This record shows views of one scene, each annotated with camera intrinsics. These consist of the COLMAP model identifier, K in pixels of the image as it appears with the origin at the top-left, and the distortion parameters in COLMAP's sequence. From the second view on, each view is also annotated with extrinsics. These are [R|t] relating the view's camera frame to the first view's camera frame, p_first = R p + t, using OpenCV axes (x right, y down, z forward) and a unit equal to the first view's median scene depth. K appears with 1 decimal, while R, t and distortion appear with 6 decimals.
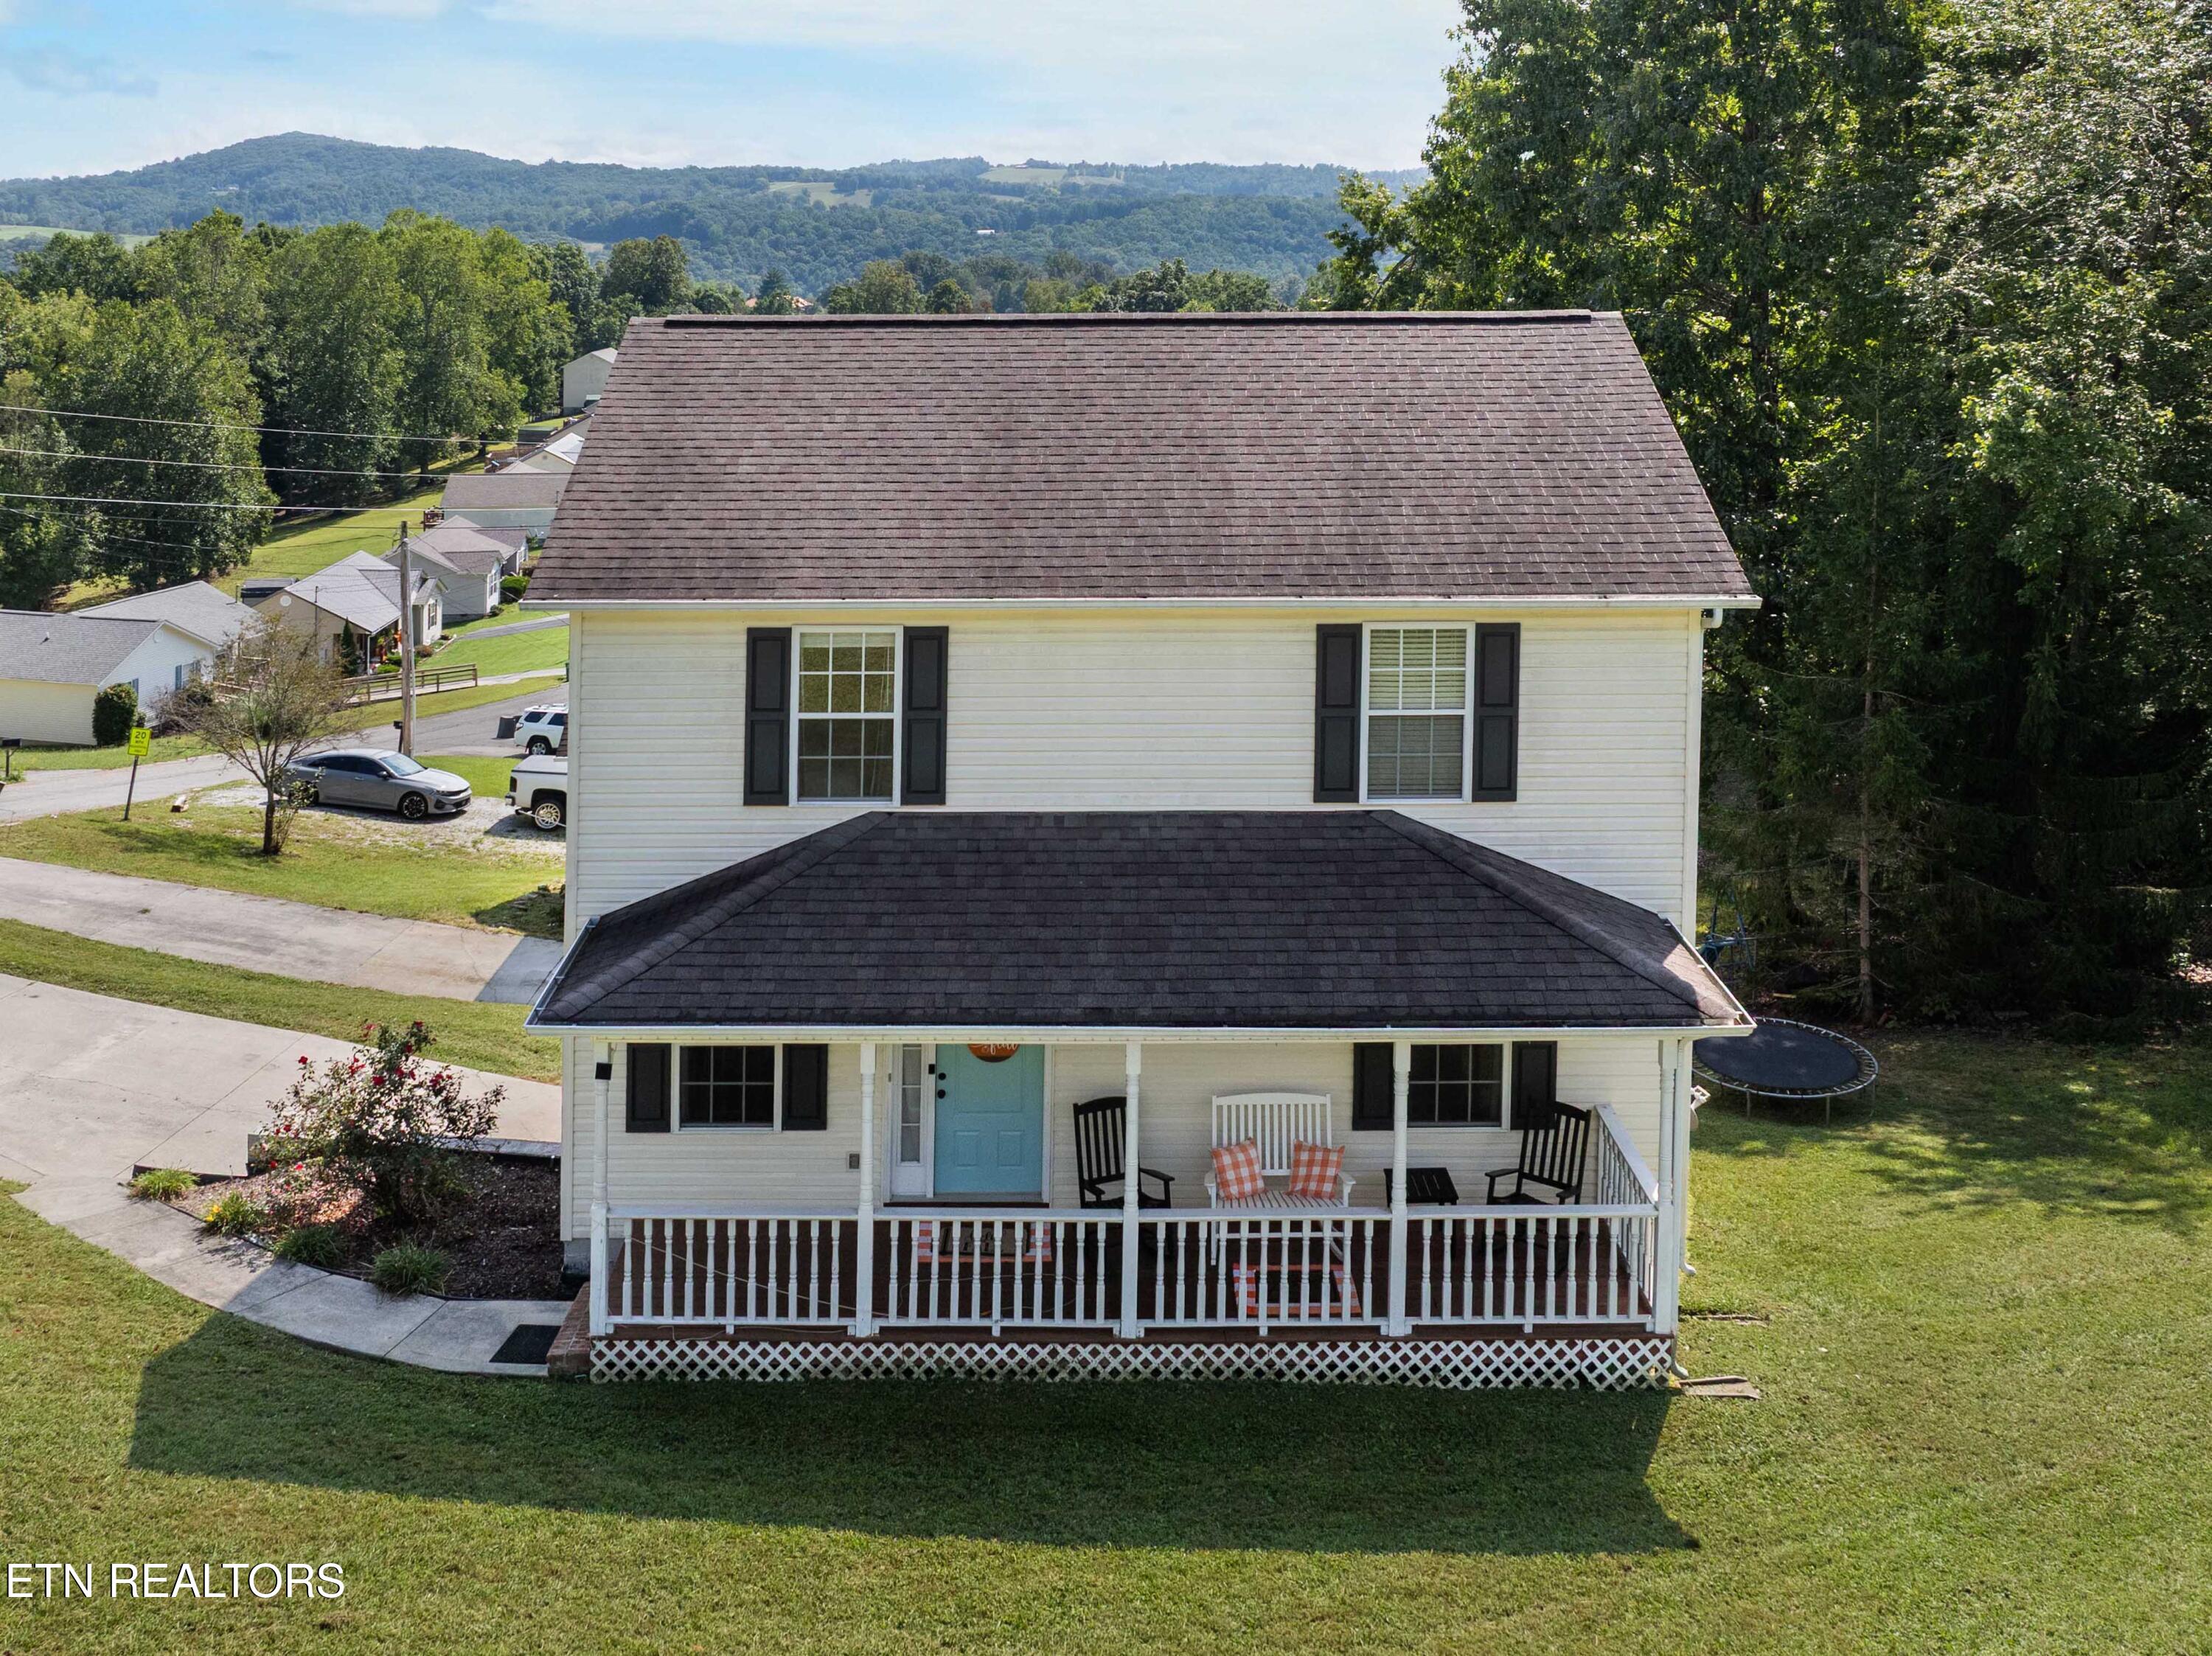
lens RADIAL K [[1985.6, 0, 1122.4], [0, 1985.6, 418.7], [0, 0, 1]] dist [-0.031266, -0.010353]
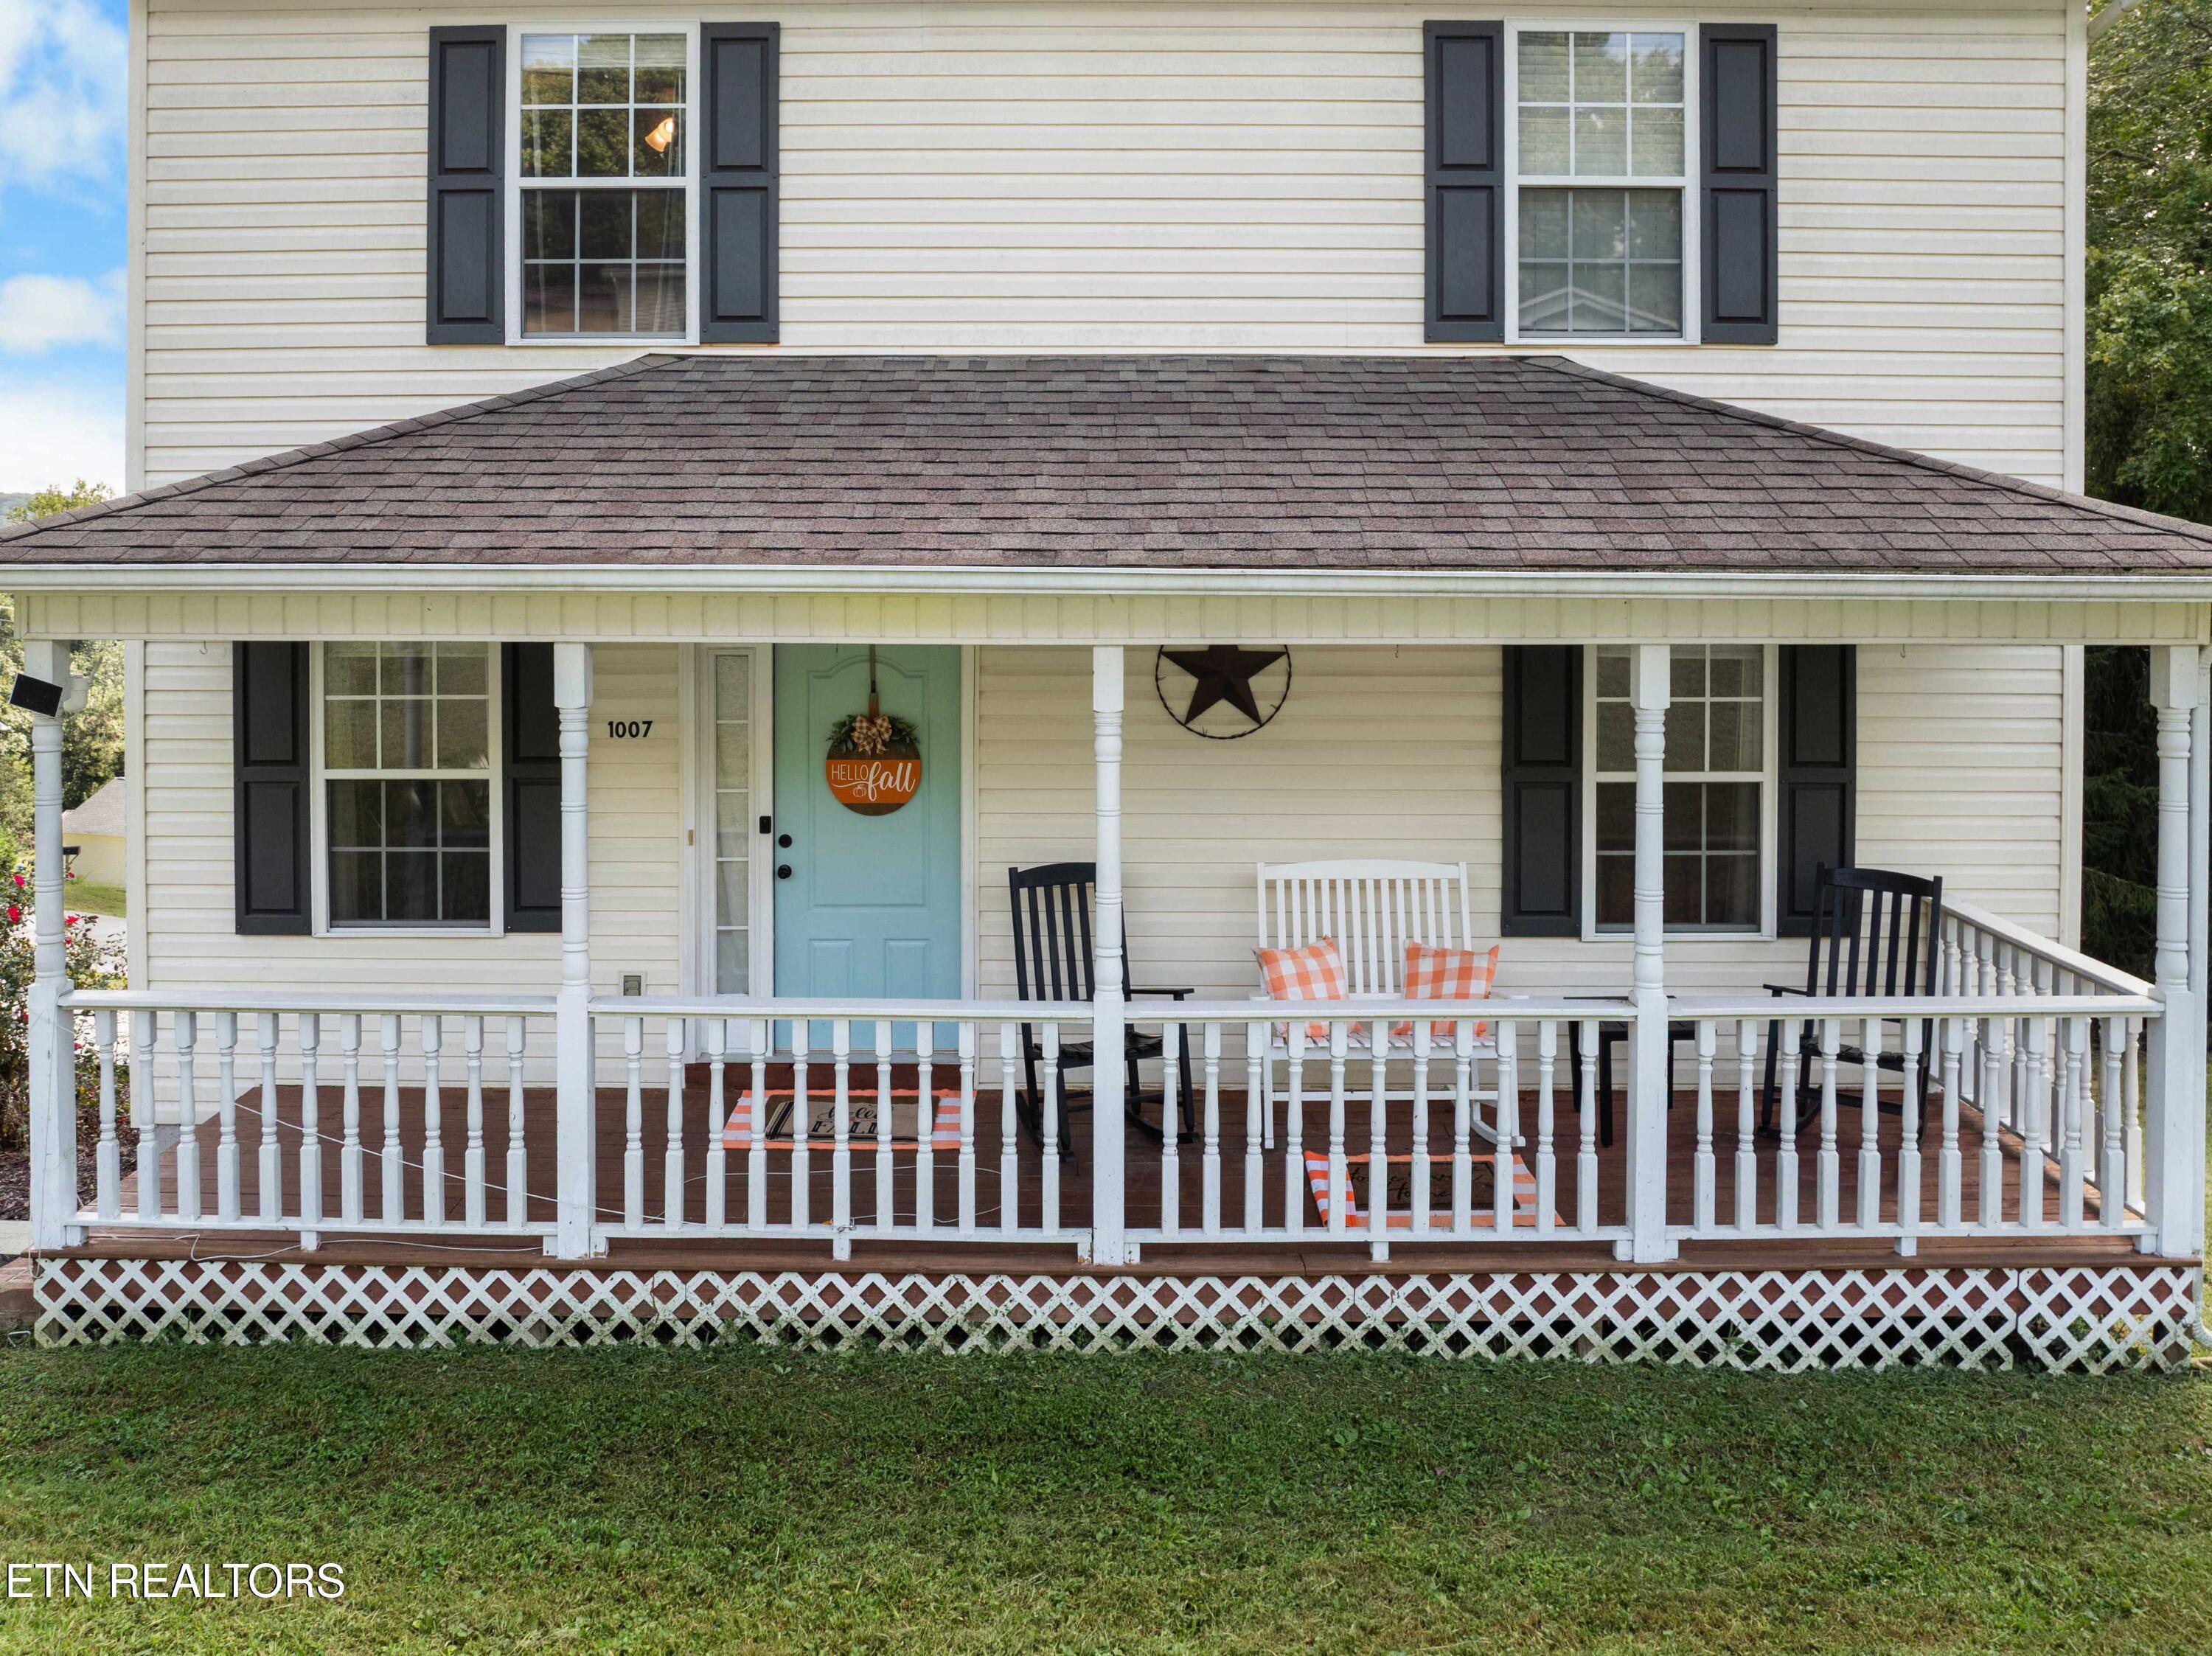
lens RADIAL K [[1624.0, 0, 1054.3], [0, 1624.0, 637.1], [0, 0, 1]] dist [-0.034395, -0.001396]
pose [[0.999536, -0.010789, -0.028472, 0.002682], [0.009632, 0.999135, -0.040449, 0.324652], [0.028884, 0.040156, 0.998776, 0.587309]]
